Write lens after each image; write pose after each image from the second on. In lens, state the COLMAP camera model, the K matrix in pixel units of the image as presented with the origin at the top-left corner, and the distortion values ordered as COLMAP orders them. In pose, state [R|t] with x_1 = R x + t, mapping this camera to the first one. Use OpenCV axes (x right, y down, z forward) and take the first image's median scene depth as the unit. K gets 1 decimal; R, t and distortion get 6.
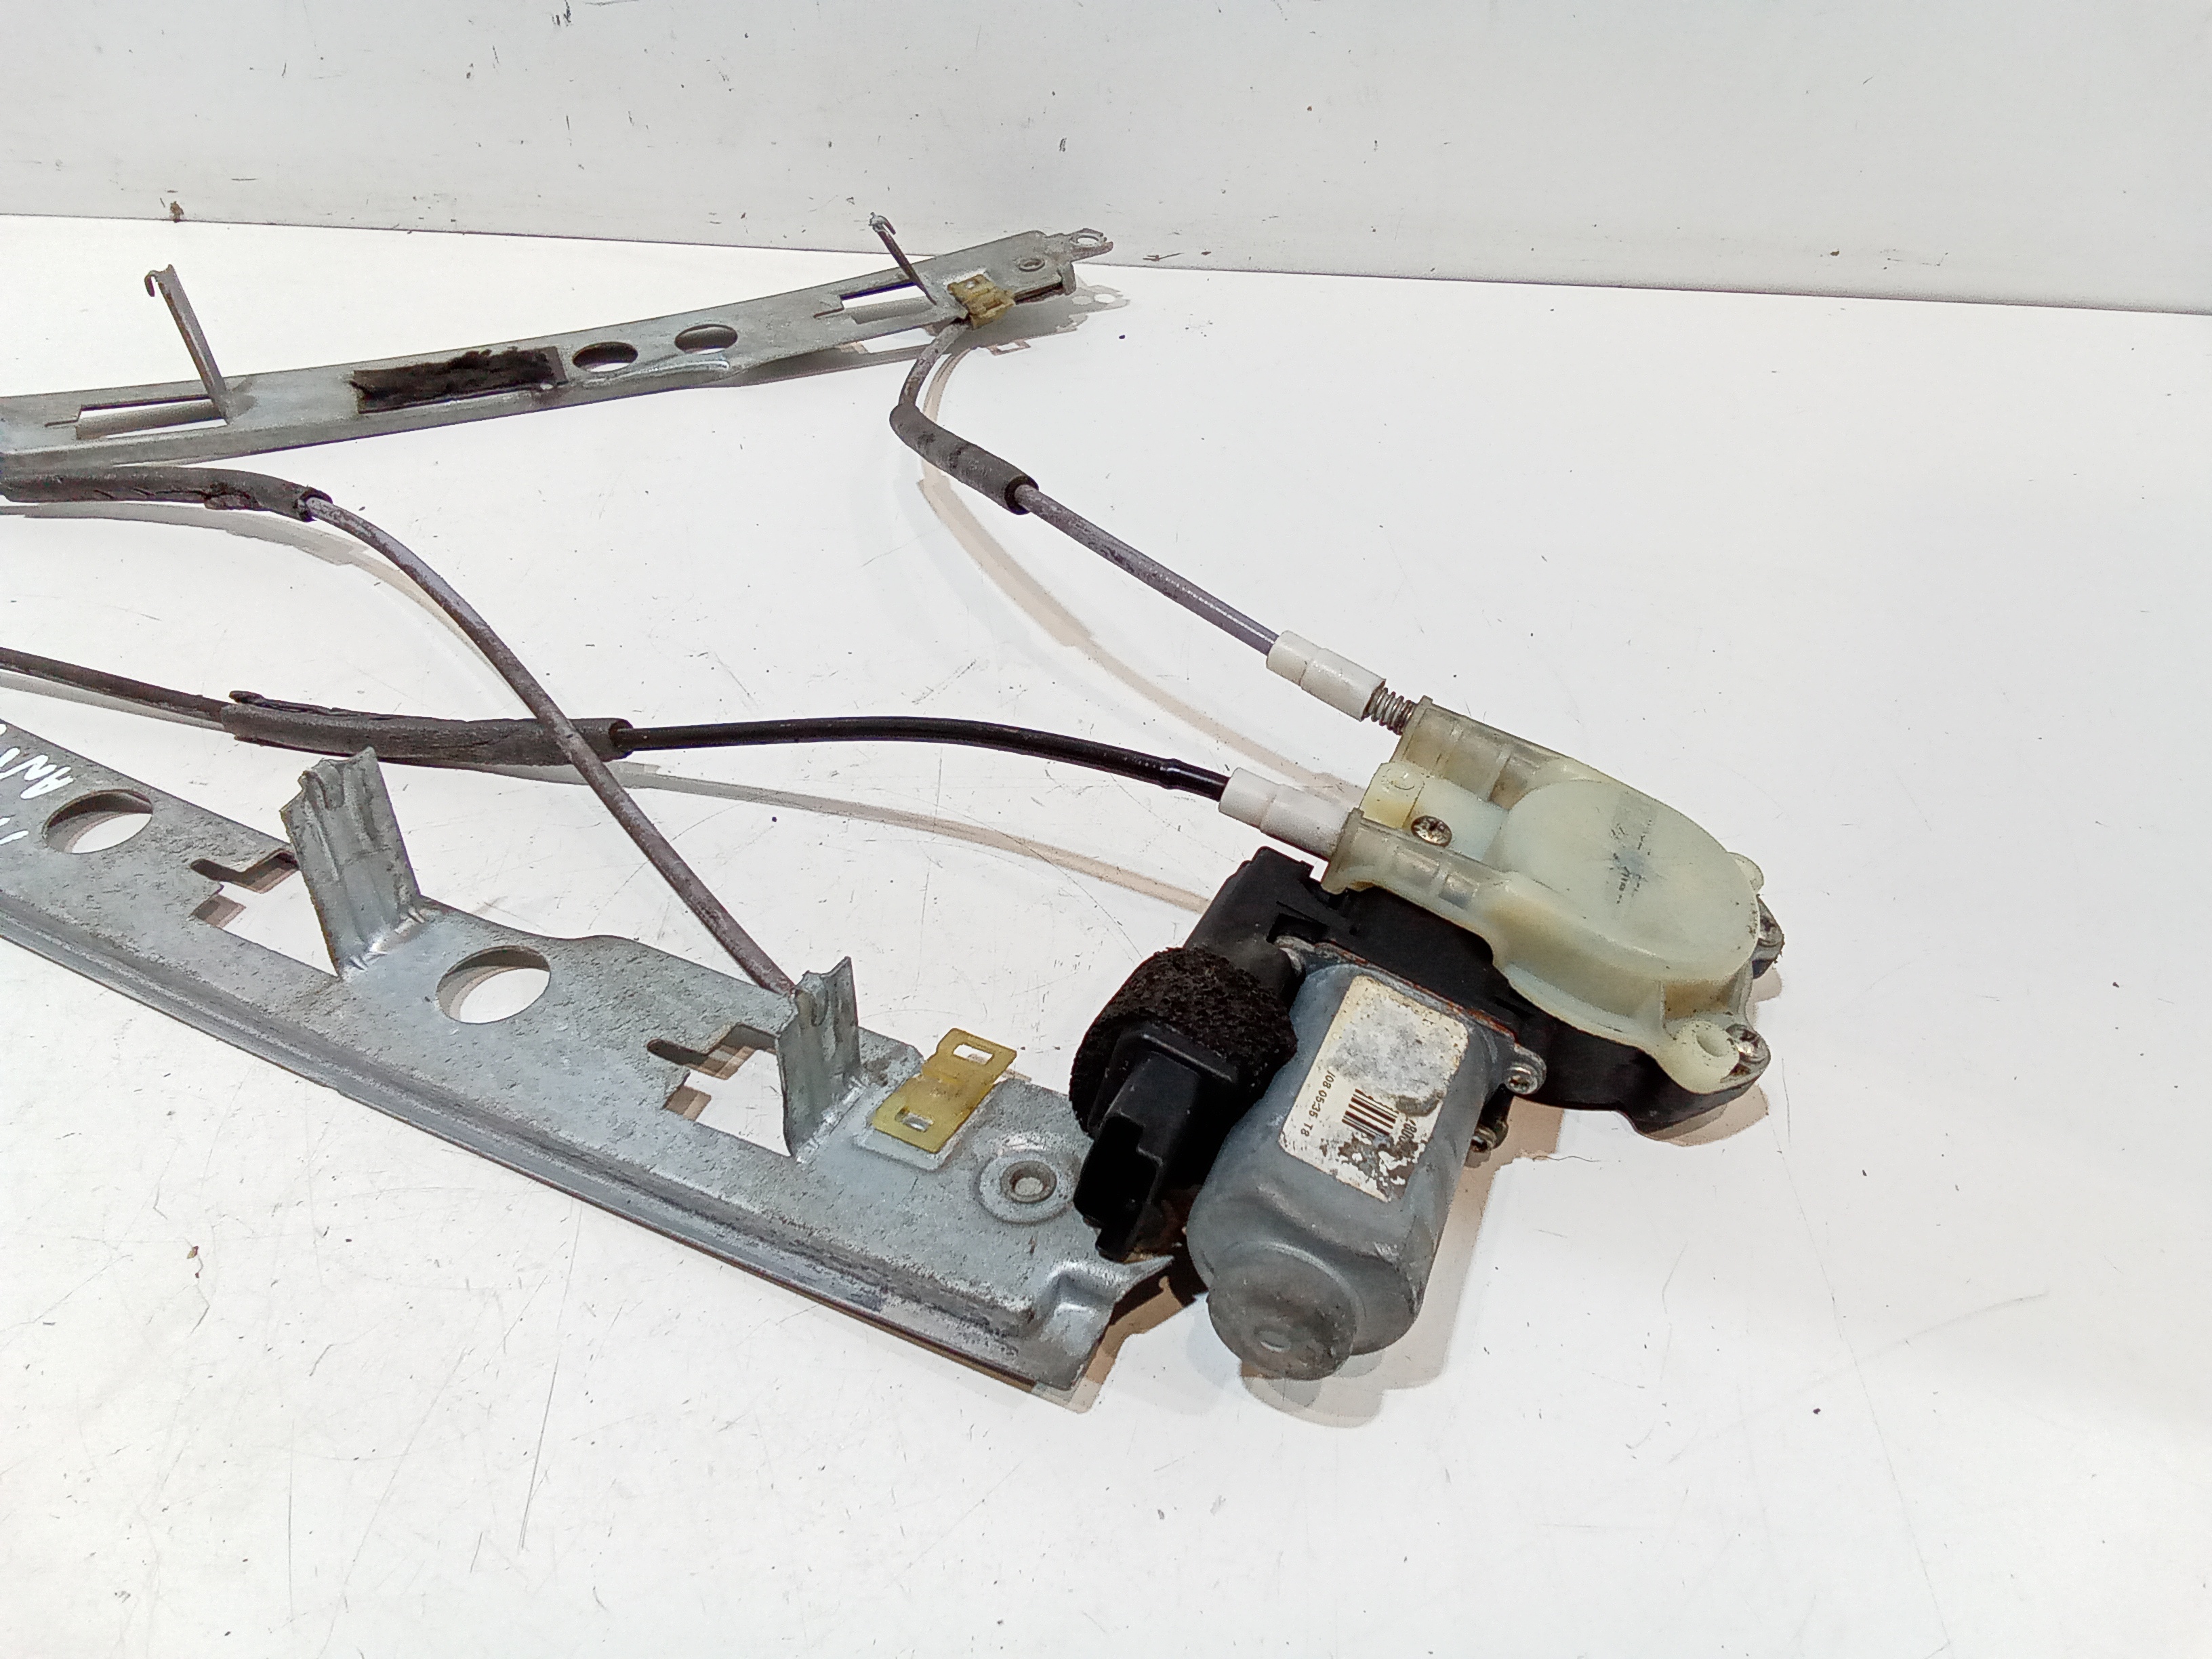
lens RADIAL K [[1545.4, 0, 1103.9], [0, 1545.4, 833.8], [0, 0, 1]] dist [0.060026, -0.078692]
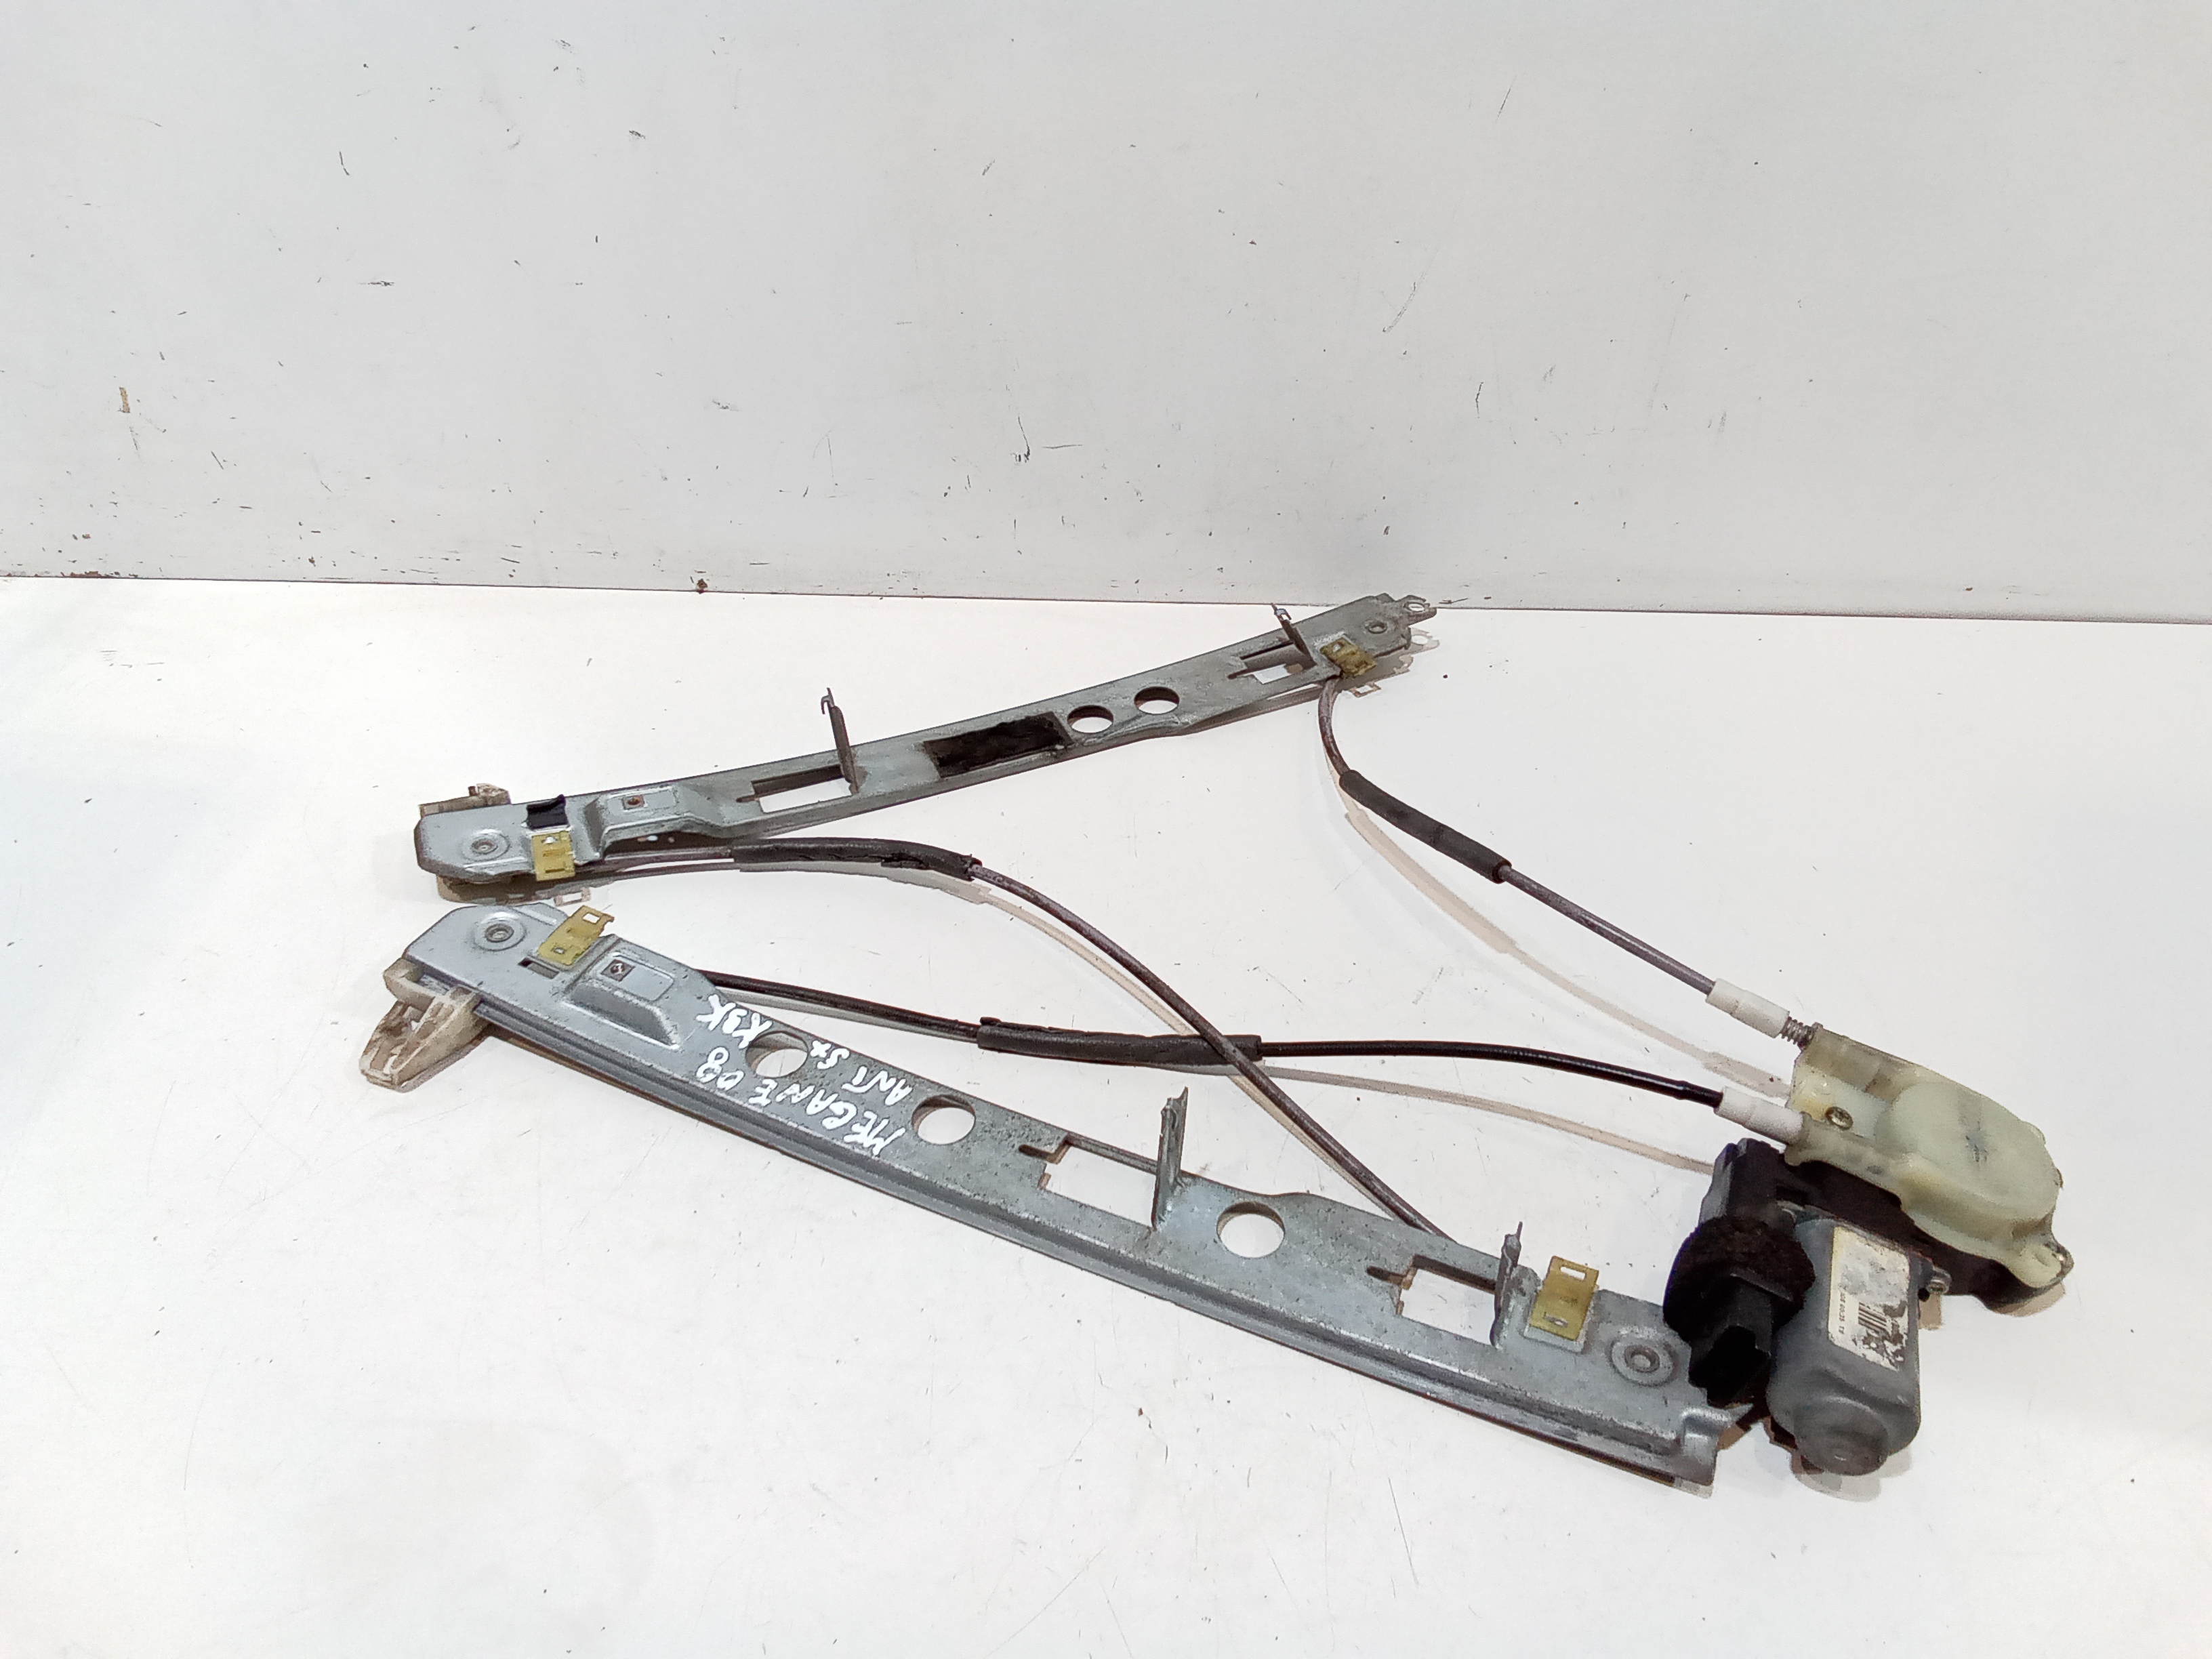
lens RADIAL K [[1545.4, 0, 1087.9], [0, 1545.4, 822.5], [0, 0, 1]] dist [0.060026, -0.078692]
pose [[0.999576, -0.029128, -0.000443, -0.525258], [0.029067, 0.998265, -0.051197, -0.233976], [0.001934, 0.051163, 0.998688, -0.584097]]
